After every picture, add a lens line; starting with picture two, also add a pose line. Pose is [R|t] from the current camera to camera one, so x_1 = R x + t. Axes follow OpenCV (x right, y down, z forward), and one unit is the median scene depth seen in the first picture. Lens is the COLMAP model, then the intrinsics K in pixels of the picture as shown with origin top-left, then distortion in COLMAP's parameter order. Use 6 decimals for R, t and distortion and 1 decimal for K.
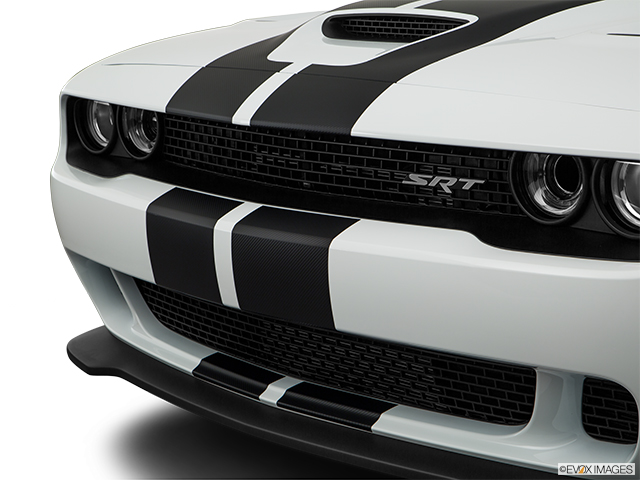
lens RADIAL K [[1527.3, 0, 320.0], [0, 1527.3, 240.0], [0, 0, 1]] dist [0.289799, -0.068060]
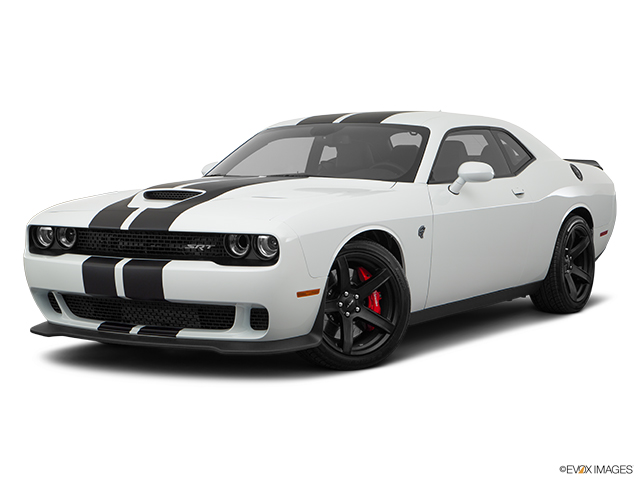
lens RADIAL K [[1176.4, 0, 320.0], [0, 1176.4, 240.0], [0, 0, 1]] dist [-0.022933, -0.004931]
pose [[0.963040, -0.021815, 0.268475, -0.285553], [0.049913, 0.993906, -0.098280, 0.171964], [-0.264695, 0.108048, 0.958260, -1.144999]]
